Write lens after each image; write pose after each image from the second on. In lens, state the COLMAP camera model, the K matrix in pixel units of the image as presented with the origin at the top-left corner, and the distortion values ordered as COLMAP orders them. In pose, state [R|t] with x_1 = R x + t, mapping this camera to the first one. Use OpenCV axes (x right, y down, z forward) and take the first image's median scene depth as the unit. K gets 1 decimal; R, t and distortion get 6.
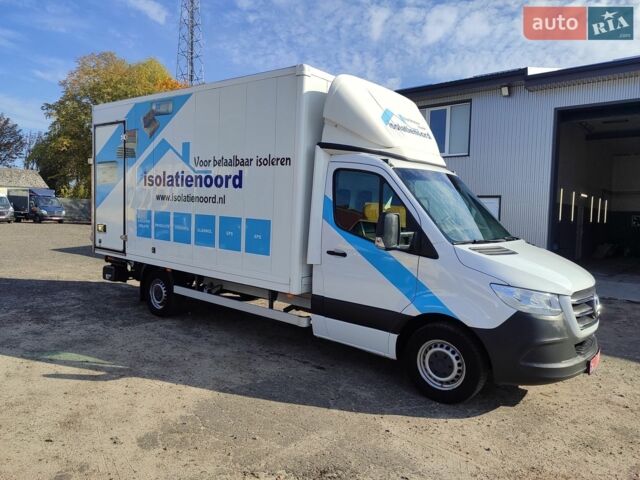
lens RADIAL K [[458.9, 0, 320.2], [0, 458.9, 241.6], [0, 0, 1]] dist [0.020545, -0.008462]
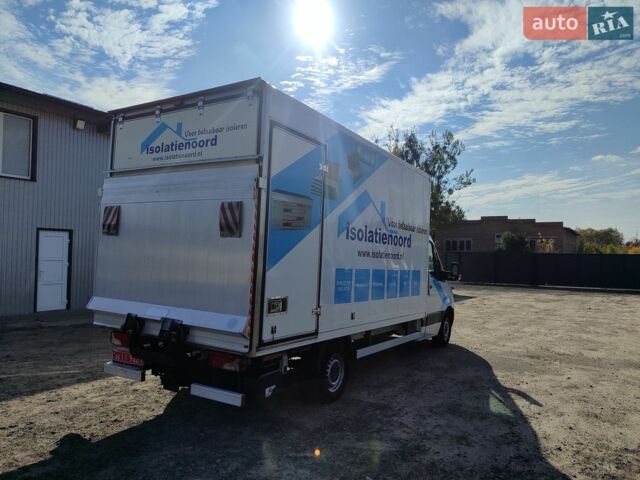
lens RADIAL K [[458.9, 0, 316.8], [0, 458.9, 242.5], [0, 0, 1]] dist [0.020545, -0.008462]
pose [[-0.105621, -0.007394, 0.994379, -1.626294], [0.034734, 0.999335, 0.011120, -0.174655], [-0.993800, 0.035713, -0.105294, 1.573937]]
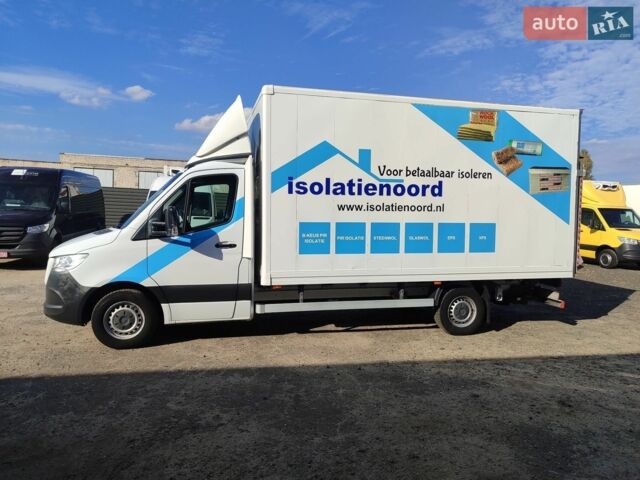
lens RADIAL K [[458.9, 0, 320.2], [0, 458.9, 240.1], [0, 0, 1]] dist [0.020545, -0.008462]
pose [[-0.607797, -0.002641, -0.794088, 1.082479], [-0.104767, 0.991520, 0.076892, -0.121159], [0.787151, 0.129929, -0.602919, 2.201481]]
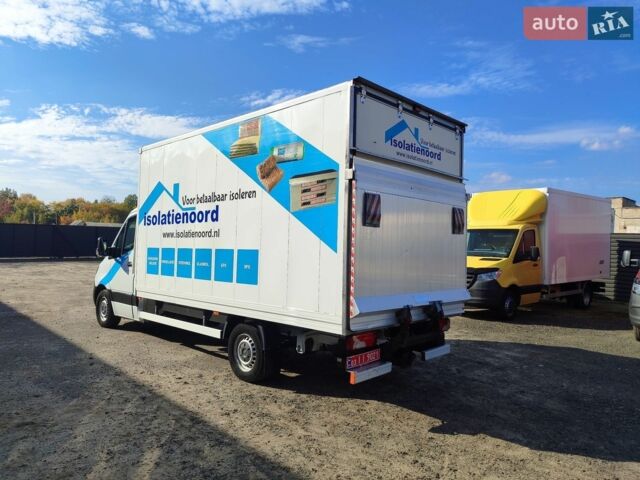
lens RADIAL K [[458.9, 0, 315.3], [0, 458.9, 240.0], [0, 0, 1]] dist [0.020545, -0.008462]
pose [[-0.992420, -0.060289, 0.107090, -0.526429], [-0.053446, 0.996410, 0.065659, -0.222690], [-0.110664, 0.059438, -0.992079, 2.861161]]
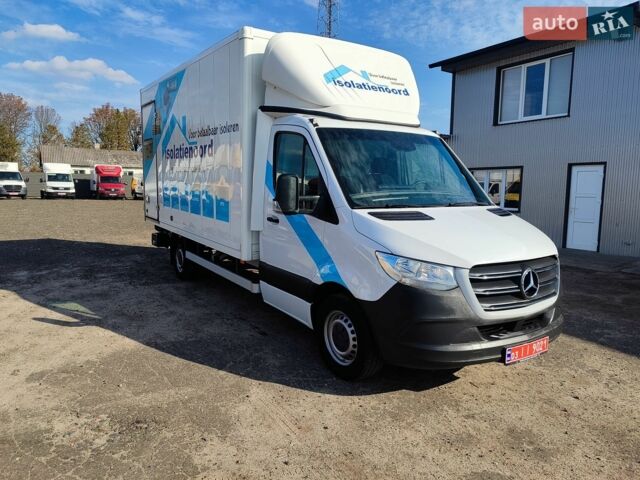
lens RADIAL K [[458.9, 0, 320.8], [0, 458.9, 242.6], [0, 0, 1]] dist [0.020545, -0.008462]
pose [[0.950619, 0.026004, -0.309270, 0.431044], [-0.010608, 0.998624, 0.051361, 0.022633], [0.310180, -0.045545, 0.949586, 0.094838]]
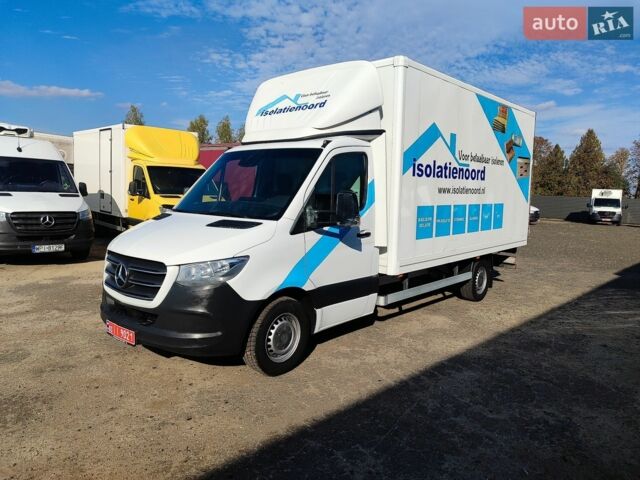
lens RADIAL K [[458.9, 0, 317.9], [0, 458.9, 240.9], [0, 0, 1]] dist [0.020545, -0.008462]
pose [[-0.056857, 0.071449, -0.995822, 1.331193], [-0.108706, 0.991063, 0.077314, -0.046234], [0.992447, 0.112648, -0.048582, 1.257655]]
